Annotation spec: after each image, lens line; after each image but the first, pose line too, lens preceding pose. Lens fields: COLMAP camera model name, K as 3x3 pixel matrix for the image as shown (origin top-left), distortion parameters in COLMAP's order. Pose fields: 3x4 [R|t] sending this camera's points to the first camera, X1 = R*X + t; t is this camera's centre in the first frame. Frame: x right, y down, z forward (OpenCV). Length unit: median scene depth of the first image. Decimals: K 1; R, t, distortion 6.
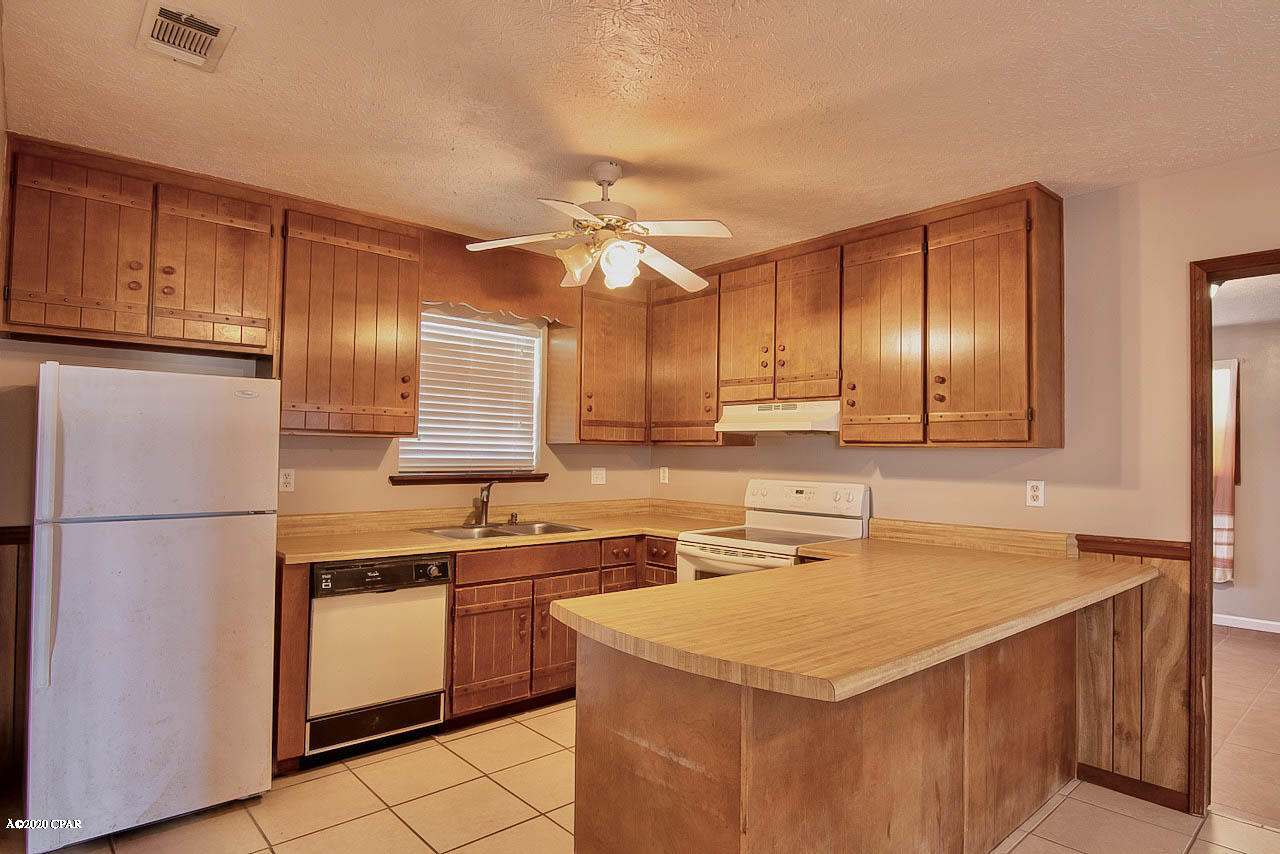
lens RADIAL K [[695.7, 0, 643.4], [0, 695.7, 430.2], [0, 0, 1]] dist [-0.012033, -0.002545]
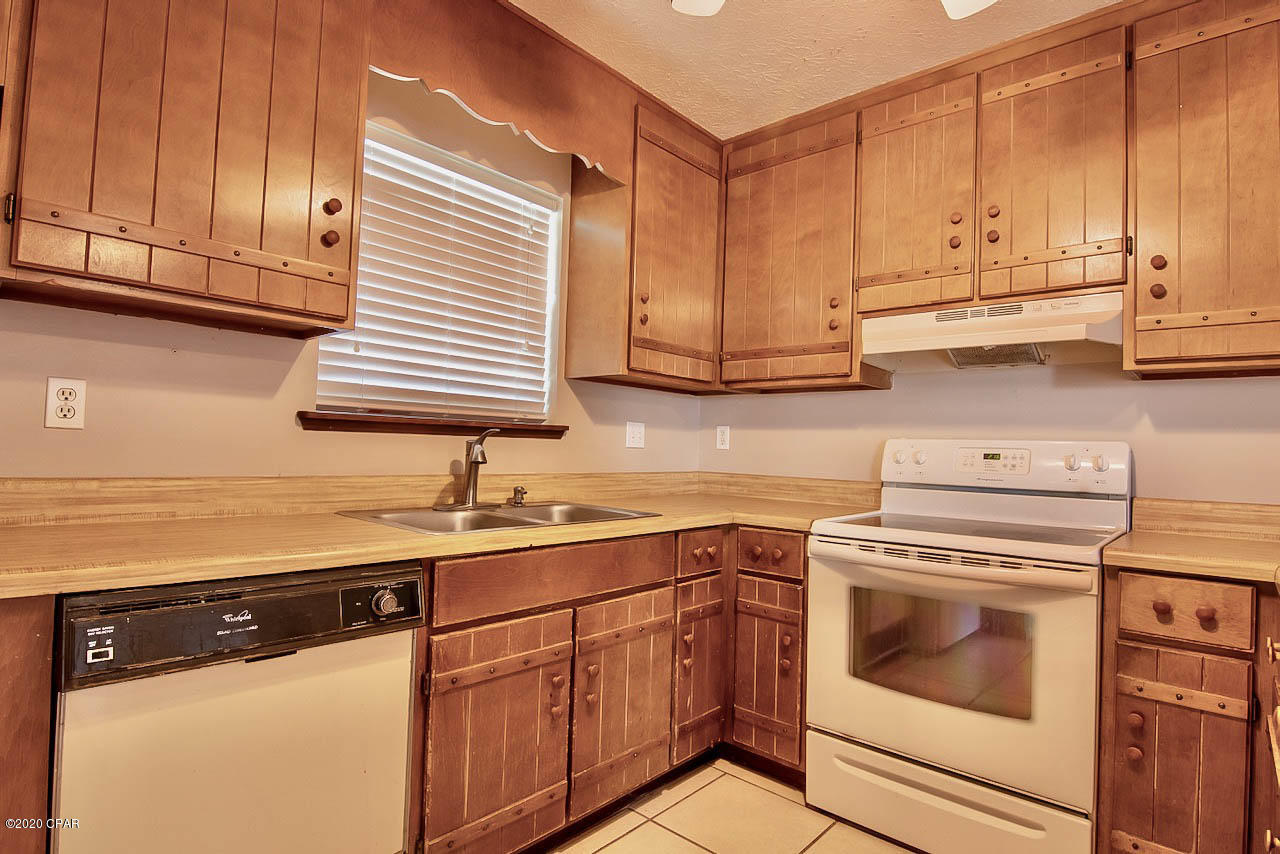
lens RADIAL K [[656.9, 0, 640.6], [0, 656.9, 428.6], [0, 0, 1]] dist [-0.012791, -0.008940]
pose [[0.994643, 0.019730, 0.101471, -0.163911], [-0.020261, 0.999786, 0.004205, 0.075574], [-0.101367, -0.006239, 0.994830, 0.501732]]
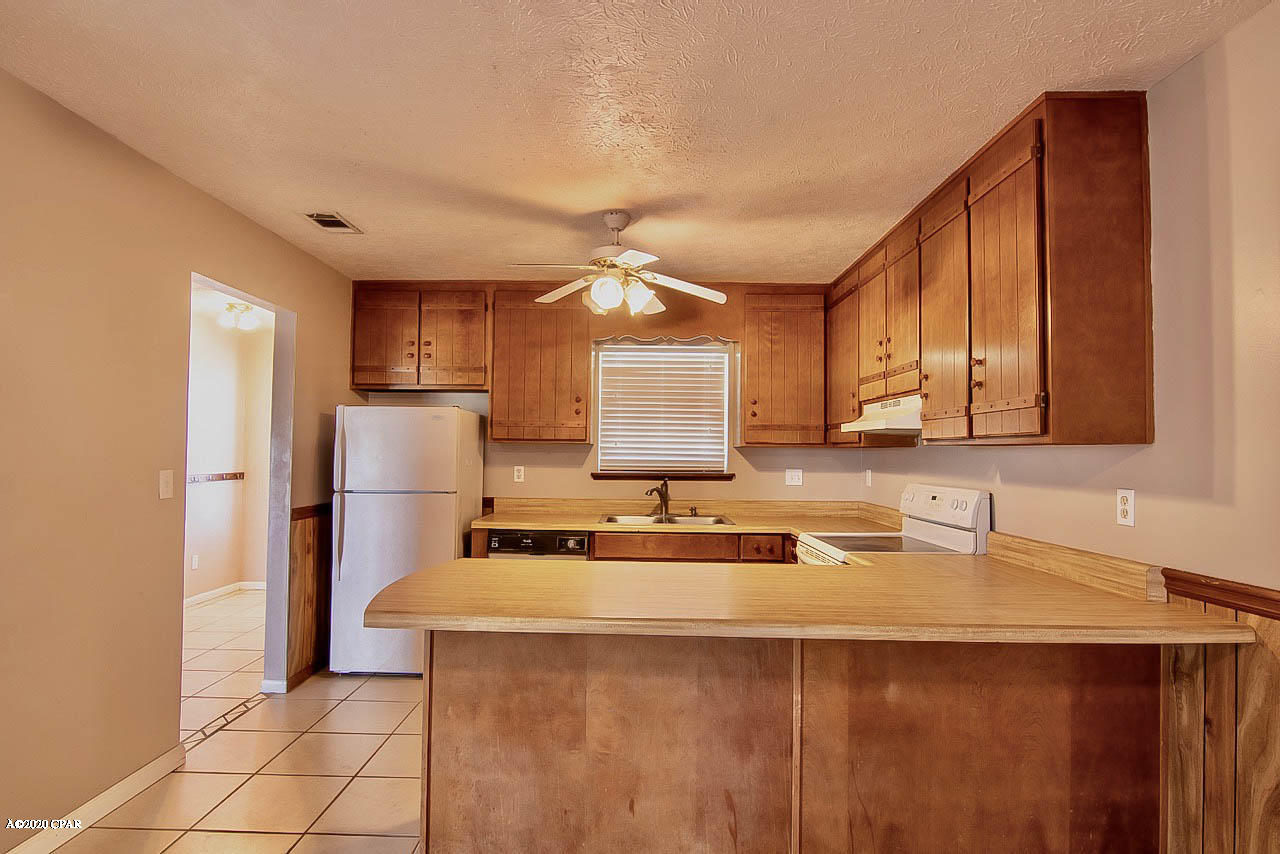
lens RADIAL K [[656.9, 0, 634.6], [0, 656.9, 427.8], [0, 0, 1]] dist [-0.012791, -0.008940]
pose [[0.741441, -0.031319, -0.670286, 0.562408], [0.021131, 0.999505, -0.023327, 0.012056], [0.670685, 0.003132, 0.741736, 0.138089]]
